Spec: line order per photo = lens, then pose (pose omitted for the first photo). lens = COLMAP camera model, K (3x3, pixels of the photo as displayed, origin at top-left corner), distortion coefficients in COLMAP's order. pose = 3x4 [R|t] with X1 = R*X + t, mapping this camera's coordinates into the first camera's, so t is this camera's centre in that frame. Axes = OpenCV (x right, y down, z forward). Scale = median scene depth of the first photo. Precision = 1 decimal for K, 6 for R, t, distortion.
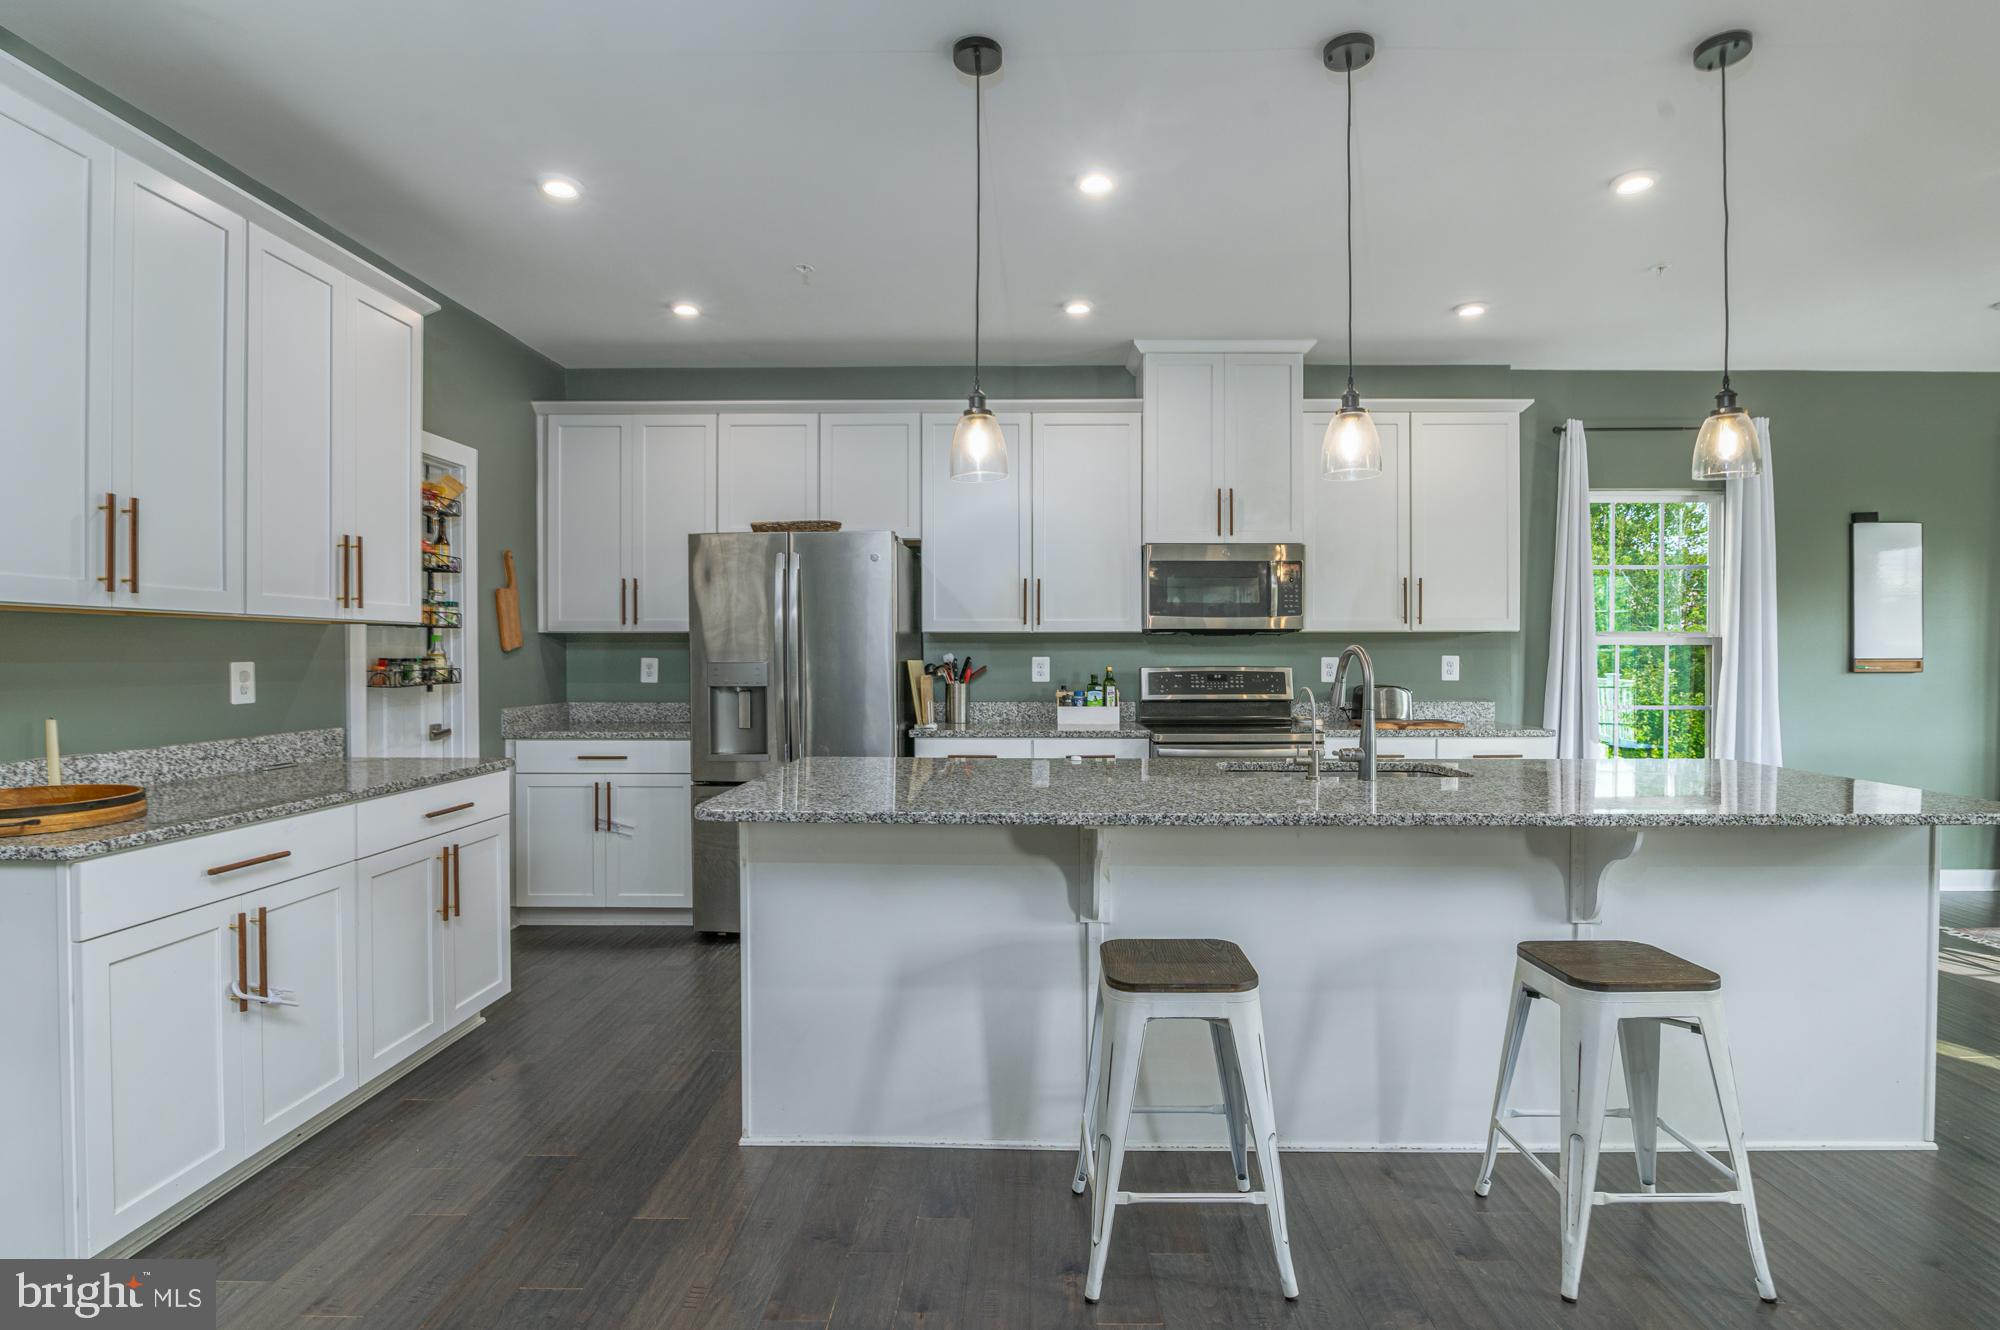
lens RADIAL K [[996.4, 0, 1020.1], [0, 996.4, 654.7], [0, 0, 1]] dist [-0.019289, -0.002136]
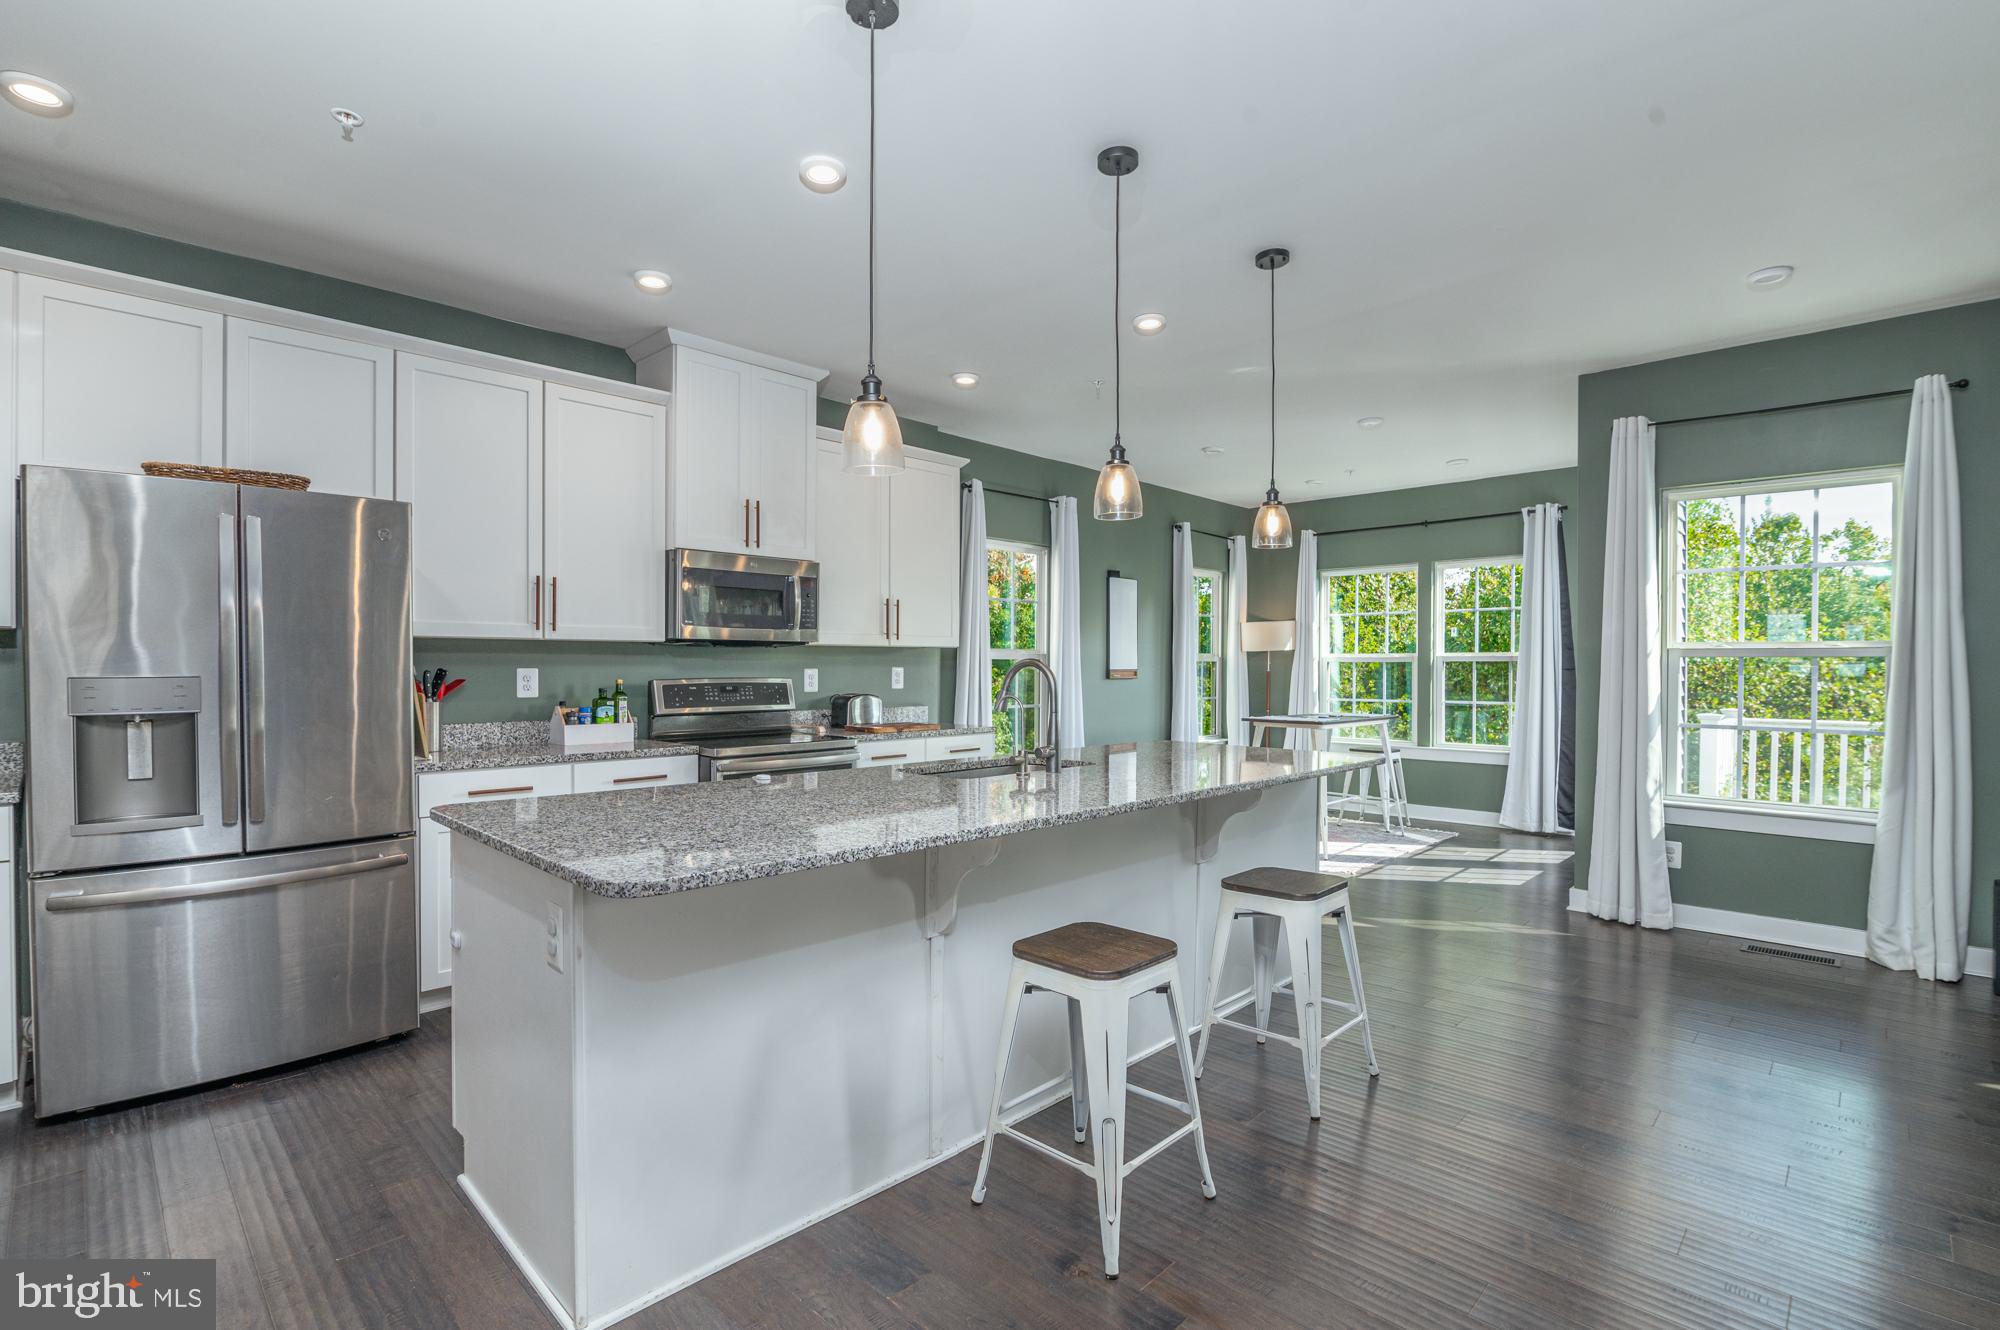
lens RADIAL K [[920.9, 0, 1010.2], [0, 920.9, 682.6], [0, 0, 1]] dist [-0.006829, 0.001743]
pose [[0.674768, -0.011157, 0.737945, -0.291804], [-0.001579, 0.999862, 0.016561, 0.000727], [-0.738028, -0.012340, 0.674657, 0.172126]]
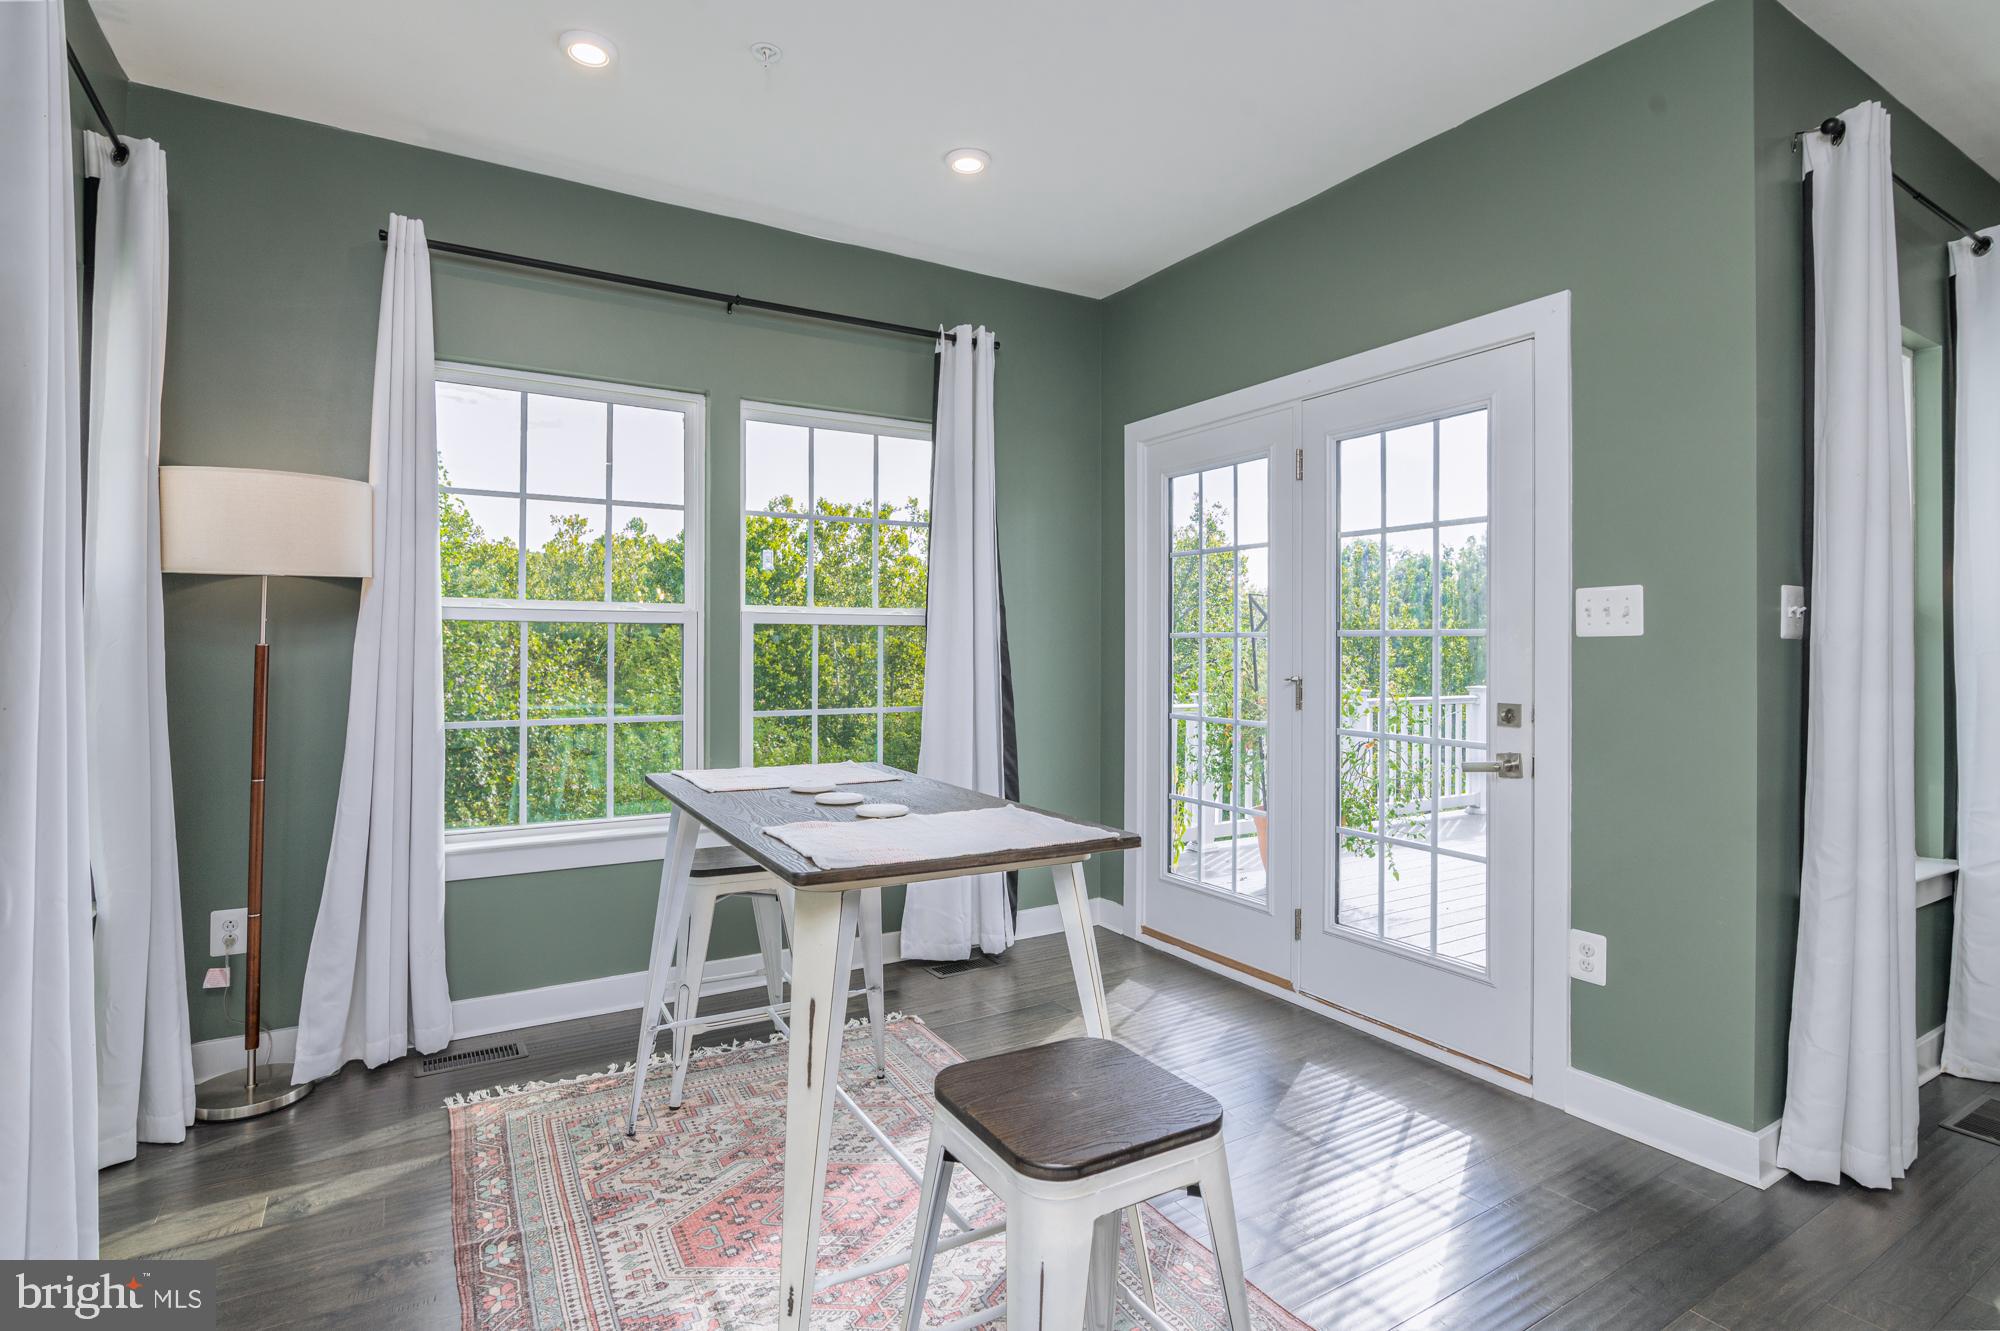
lens RADIAL K [[980.4, 0, 1025.6], [0, 980.4, 641.0], [0, 0, 1]] dist [-0.002294, -0.001279]
pose [[-0.541790, 0.000036, 0.840514, 0.607262], [-0.005222, 0.999981, -0.003409, 0.004416], [-0.840497, -0.006236, -0.541780, 0.893489]]
